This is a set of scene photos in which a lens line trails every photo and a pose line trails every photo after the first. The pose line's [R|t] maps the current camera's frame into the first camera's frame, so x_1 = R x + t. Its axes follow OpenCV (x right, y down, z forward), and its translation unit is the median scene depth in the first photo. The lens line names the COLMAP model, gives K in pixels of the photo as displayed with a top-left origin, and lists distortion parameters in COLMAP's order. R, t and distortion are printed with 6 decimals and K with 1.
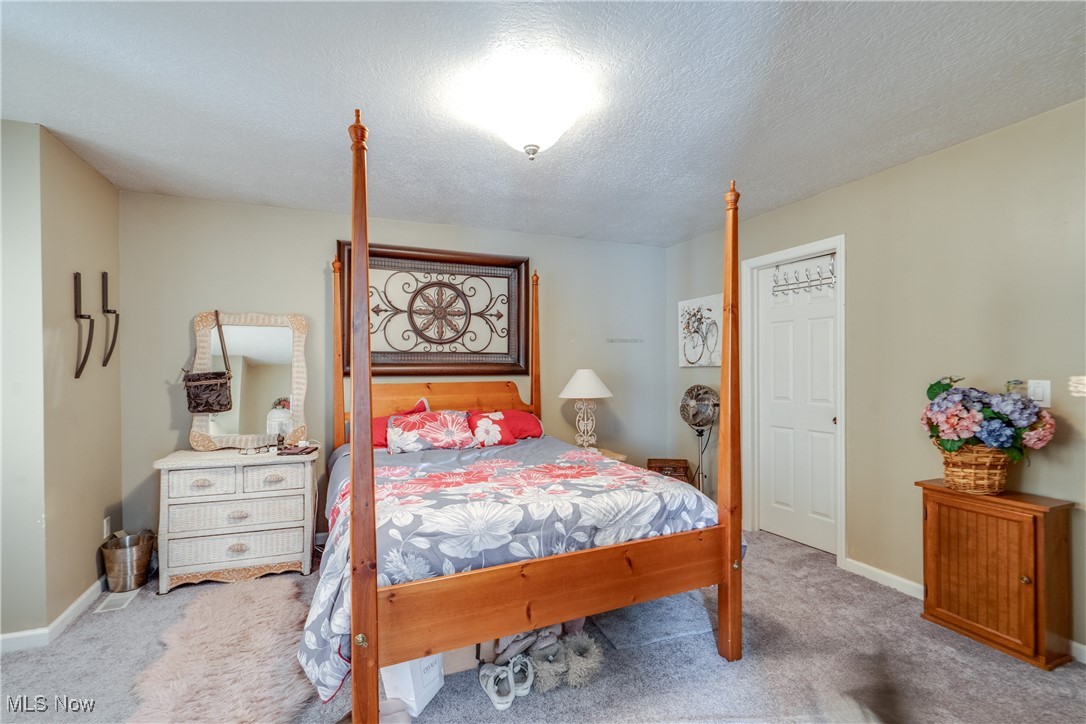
lens RADIAL K [[506.0, 0, 544.1], [0, 506.0, 366.7], [0, 0, 1]] dist [-0.005366, 0.002902]
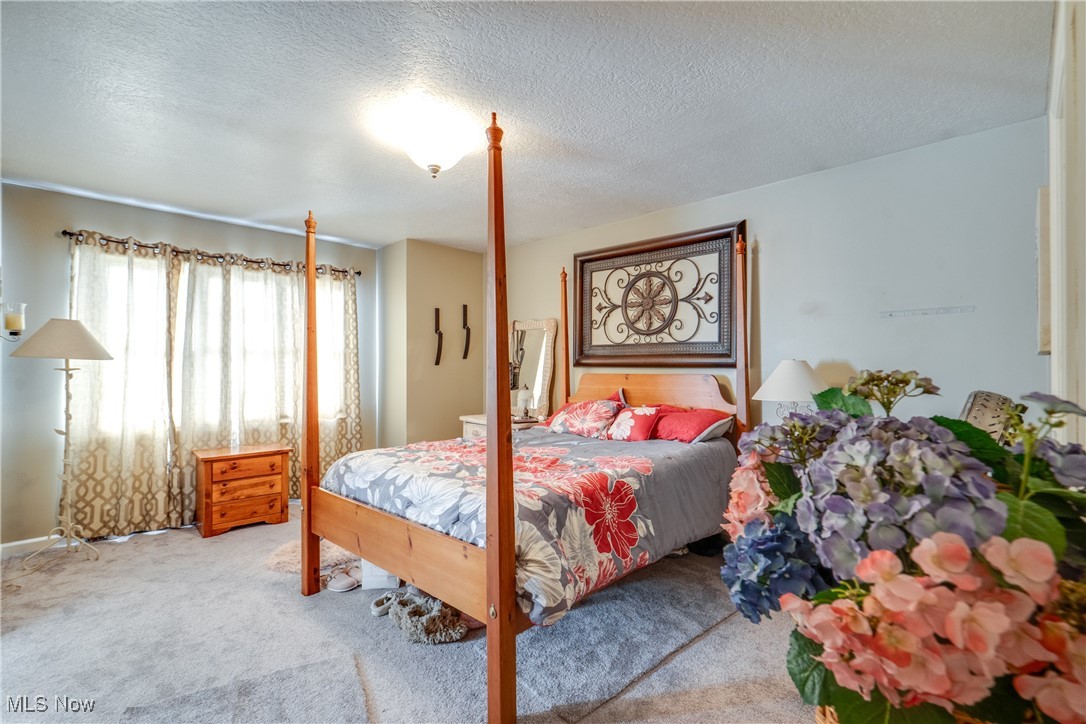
lens RADIAL K [[506.0, 0, 542.0], [0, 506.0, 357.3], [0, 0, 1]] dist [-0.005366, 0.002902]
pose [[0.376054, -0.011480, -0.926527, 0.625593], [-0.005004, 0.999884, -0.014420, 0.013275], [0.926584, 0.010059, 0.375953, 0.441409]]
